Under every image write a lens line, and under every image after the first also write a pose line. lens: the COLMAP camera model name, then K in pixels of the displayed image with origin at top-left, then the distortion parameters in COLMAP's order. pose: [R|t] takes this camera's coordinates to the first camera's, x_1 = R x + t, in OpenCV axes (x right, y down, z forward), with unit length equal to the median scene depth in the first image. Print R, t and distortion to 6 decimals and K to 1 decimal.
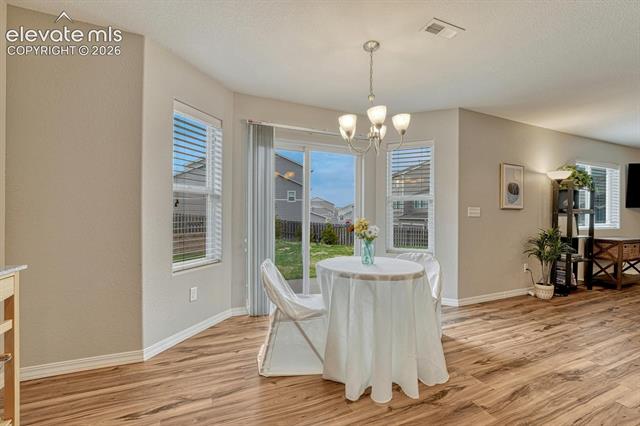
lens RADIAL K [[269.2, 0, 318.8], [0, 269.2, 220.6], [0, 0, 1]] dist [-0.012294, 0.002399]
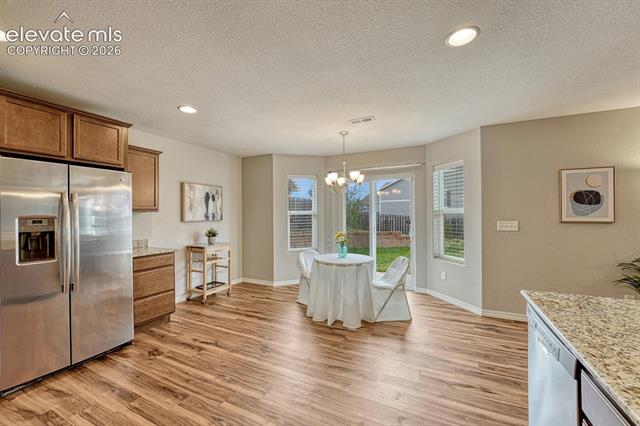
lens RADIAL K [[269.2, 0, 314.8], [0, 269.2, 212.0], [0, 0, 1]] dist [-0.012294, 0.002399]
pose [[0.639133, -0.015885, -0.768932, 1.090203], [0.001677, 0.999813, -0.019261, -0.078980], [0.769094, 0.011020, 0.639040, -0.208076]]
